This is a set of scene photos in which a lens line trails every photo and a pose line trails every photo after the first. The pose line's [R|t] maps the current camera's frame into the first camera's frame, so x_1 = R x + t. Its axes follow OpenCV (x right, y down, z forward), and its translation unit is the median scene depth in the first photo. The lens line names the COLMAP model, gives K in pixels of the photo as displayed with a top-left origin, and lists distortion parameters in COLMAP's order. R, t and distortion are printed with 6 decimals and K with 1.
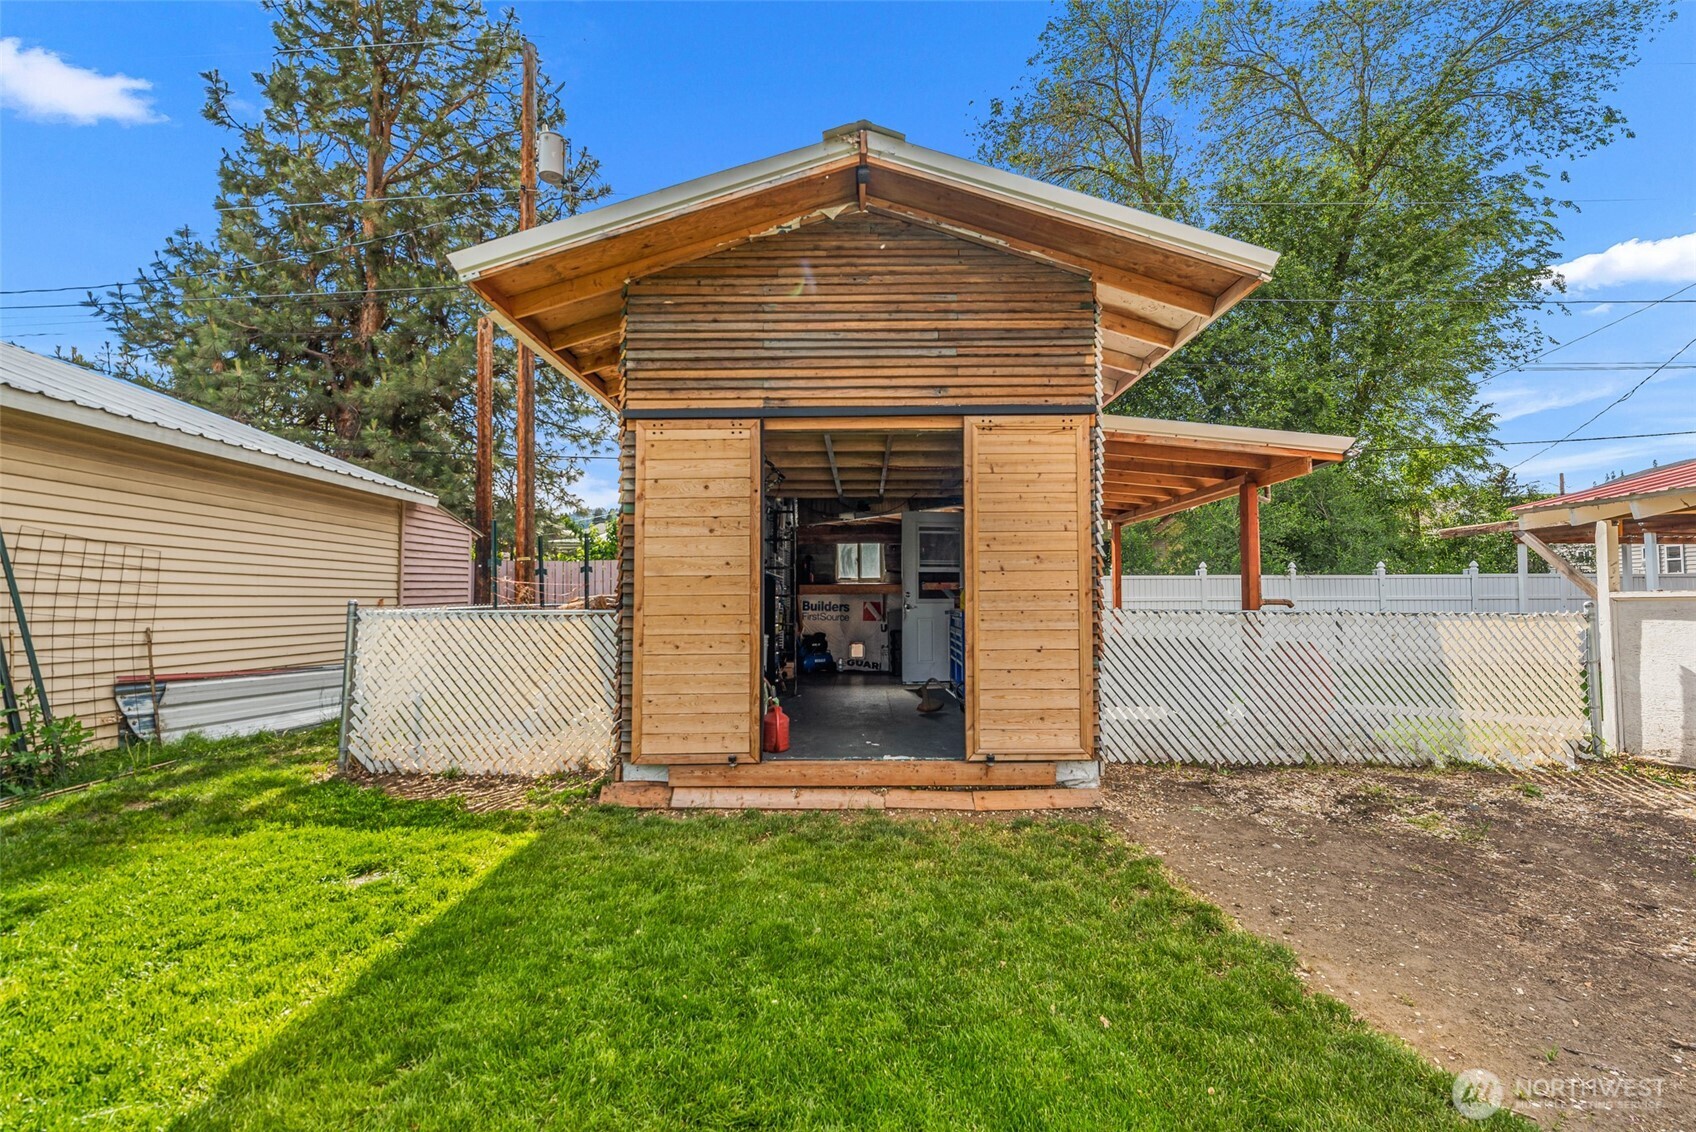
lens RADIAL K [[691.4, 0, 804.9], [0, 691.4, 593.4], [0, 0, 1]] dist [-0.000990, 0.000528]
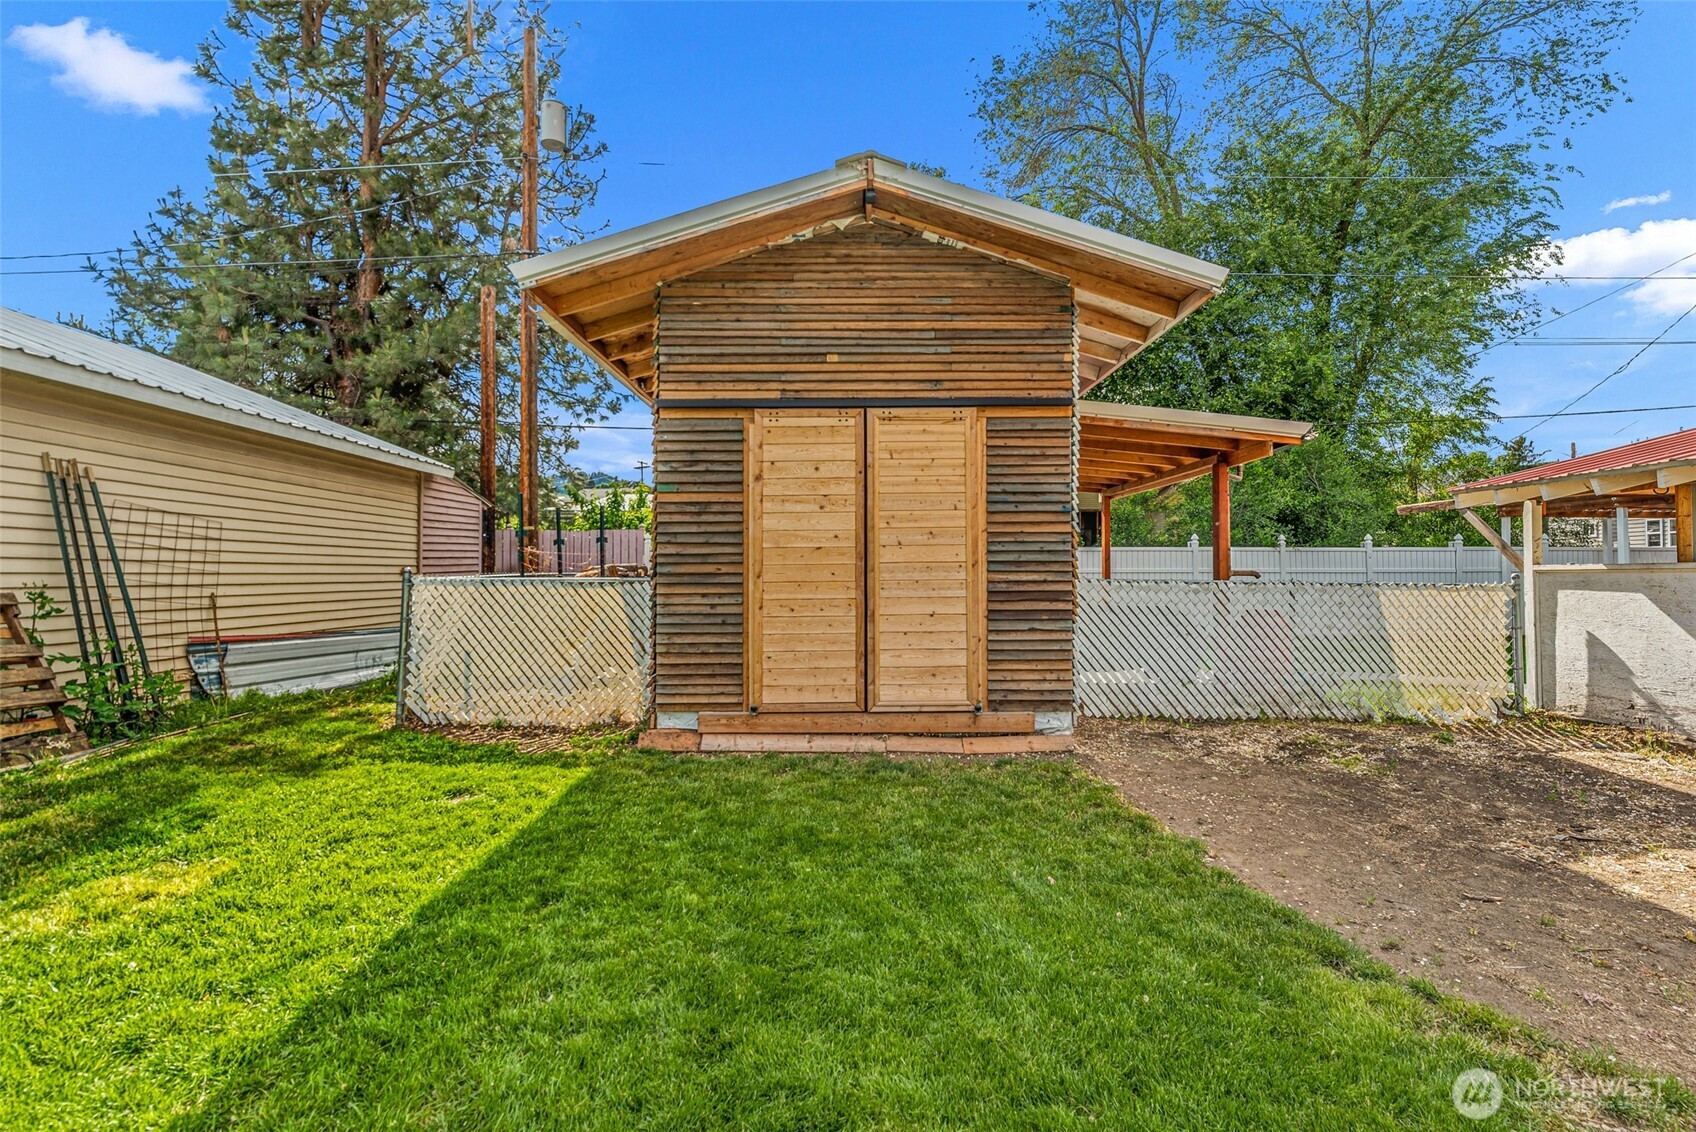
lens RADIAL K [[748.2, 0, 850.9], [0, 748.2, 572.1], [0, 0, 1]] dist [0.000920, -0.000398]
pose [[0.997091, 0.002904, 0.076162, -0.028325], [-0.003728, 0.999936, 0.010669, 0.000600], [-0.076126, -0.010922, 0.997038, -0.169293]]
